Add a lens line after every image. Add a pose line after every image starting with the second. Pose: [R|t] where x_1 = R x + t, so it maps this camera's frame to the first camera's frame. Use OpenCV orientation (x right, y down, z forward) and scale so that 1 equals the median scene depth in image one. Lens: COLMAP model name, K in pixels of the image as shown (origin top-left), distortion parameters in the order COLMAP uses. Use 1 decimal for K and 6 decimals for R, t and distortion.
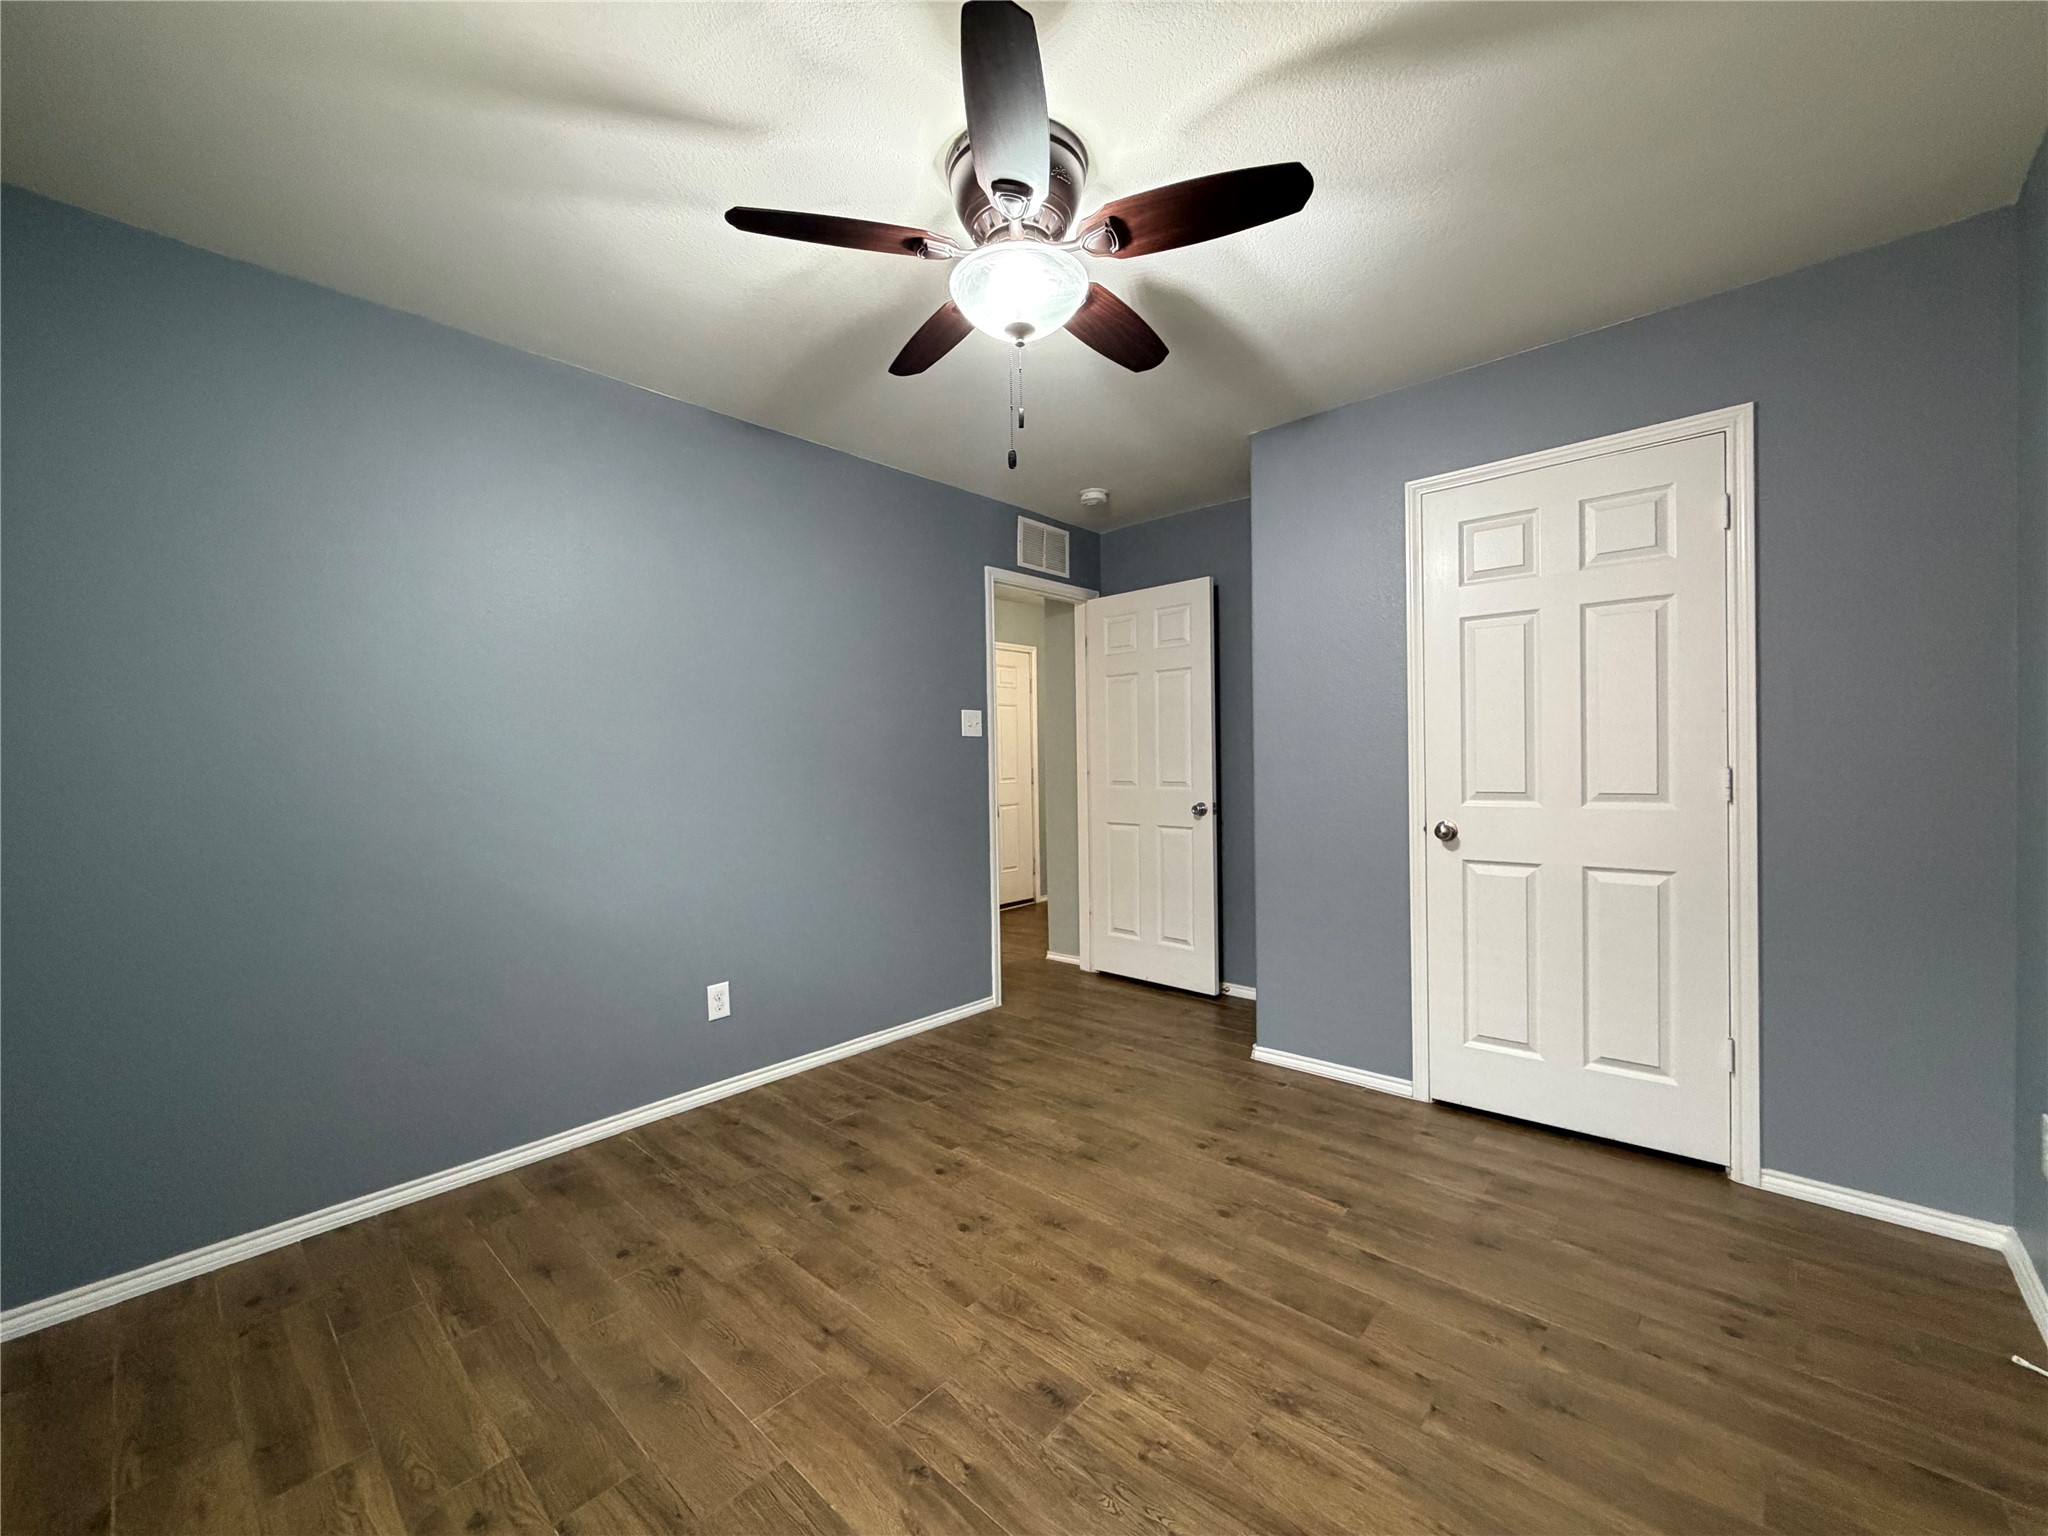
lens RADIAL K [[816.0, 0, 1017.3], [0, 816.0, 772.4], [0, 0, 1]] dist [-0.002121, 0.000586]
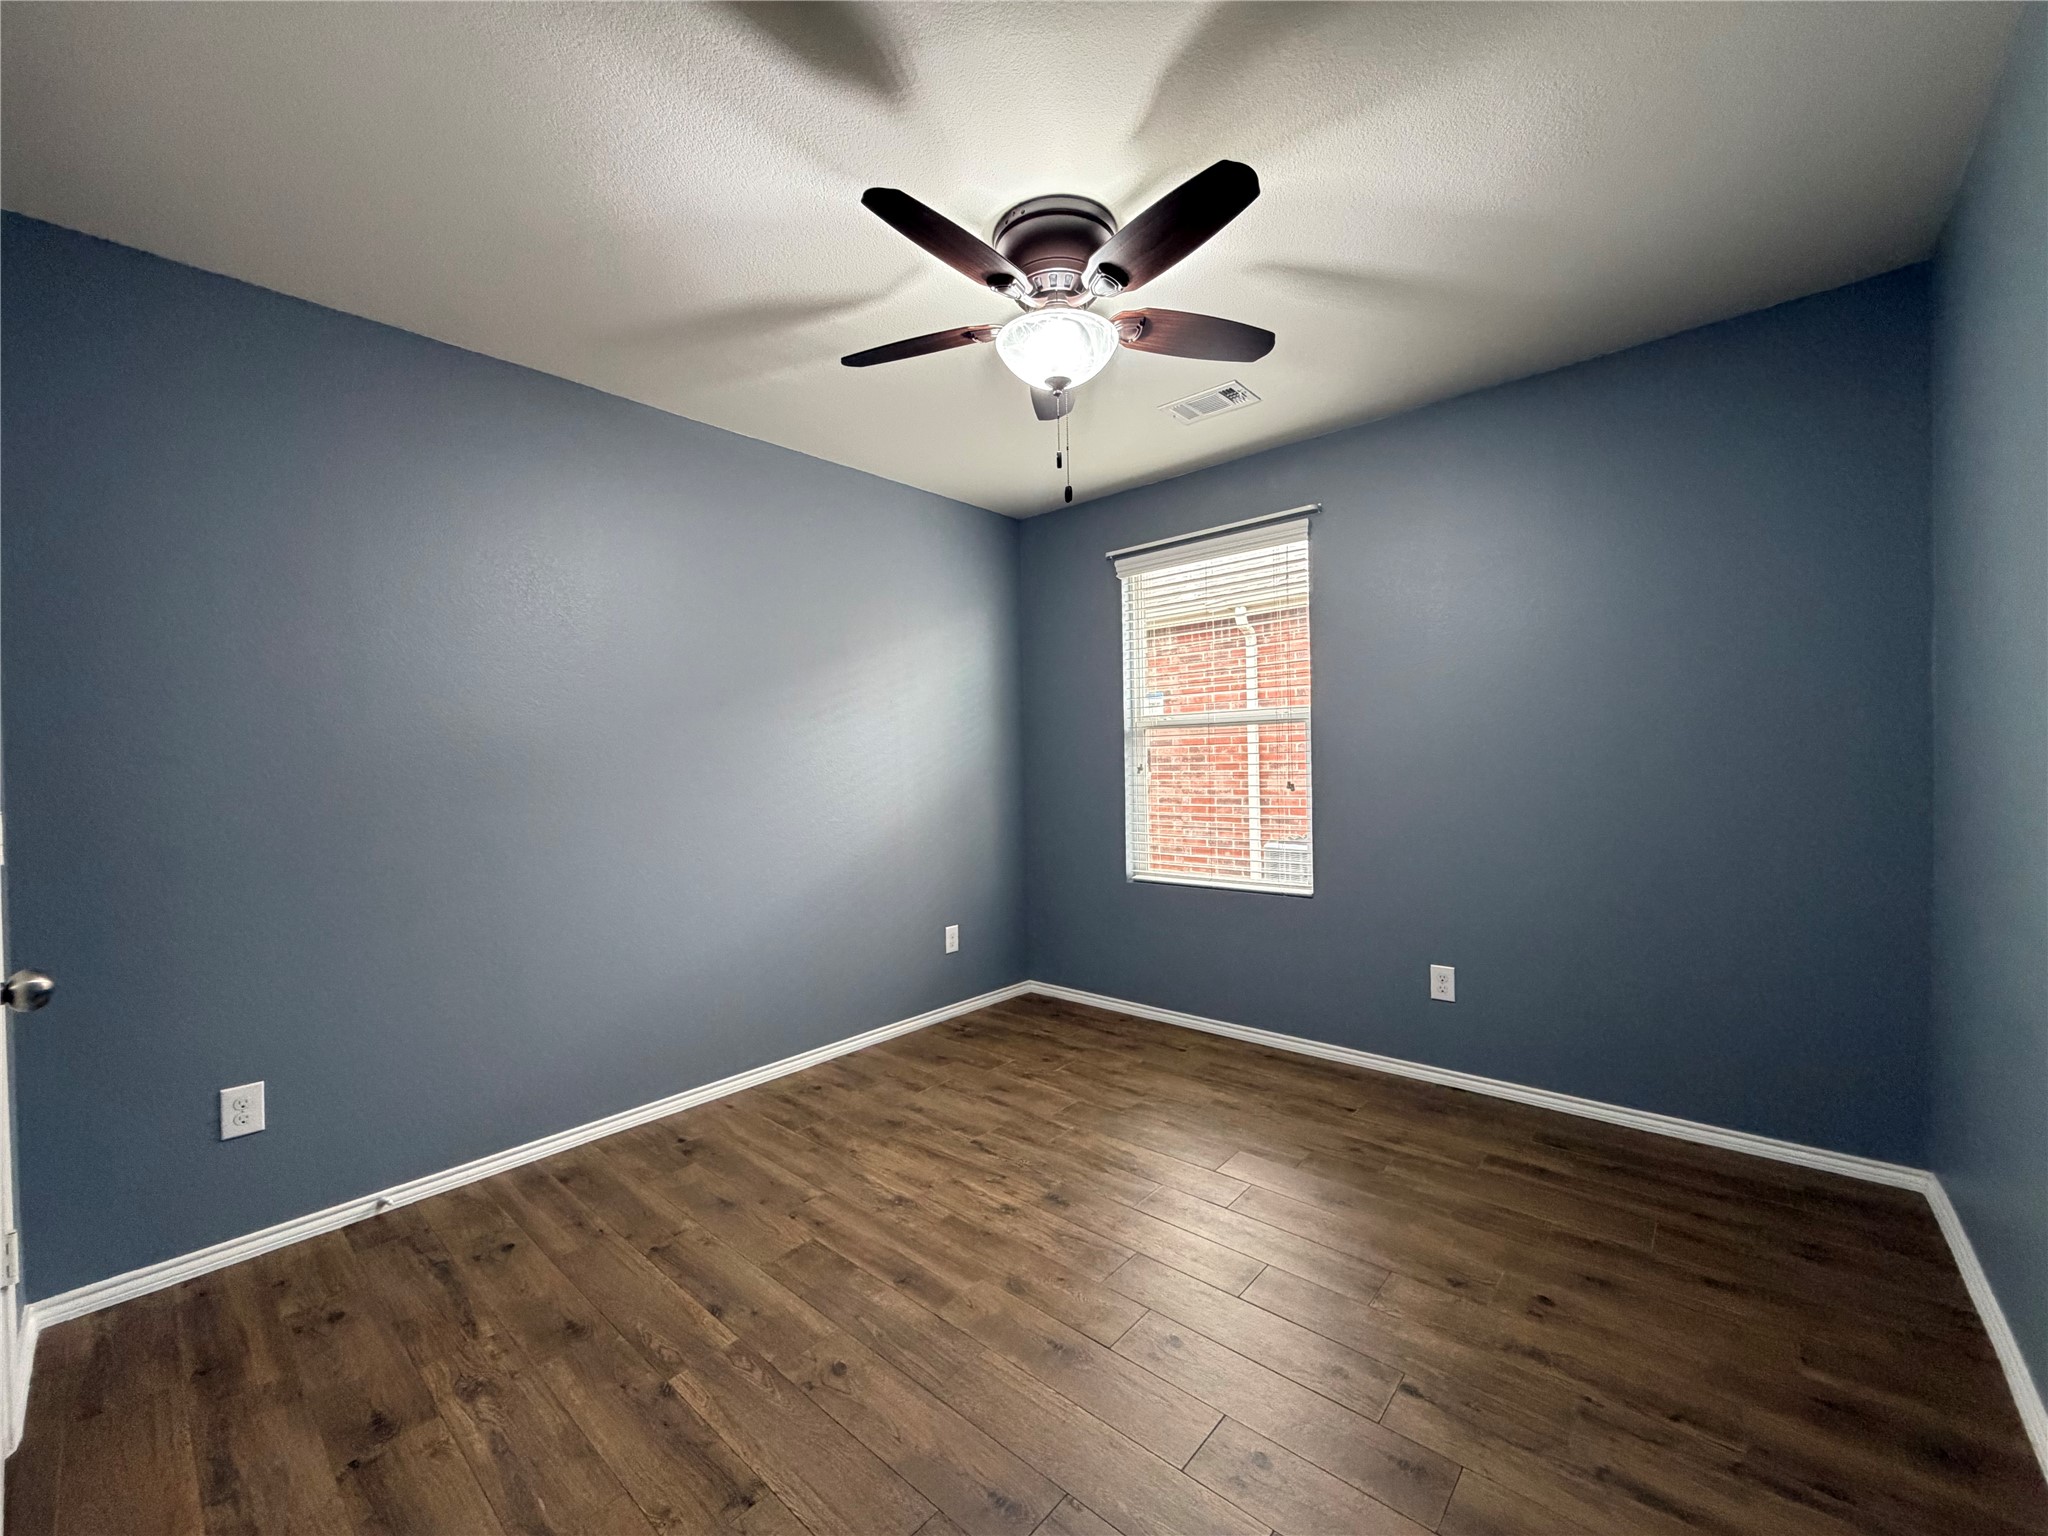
lens RADIAL K [[816.0, 0, 1017.3], [0, 816.0, 772.4], [0, 0, 1]] dist [-0.002121, 0.000586]
pose [[-0.999203, 0.036556, -0.016009, 0.091660], [0.036077, 0.998922, 0.029217, -0.034480], [0.017060, 0.028616, -0.999445, 2.002222]]
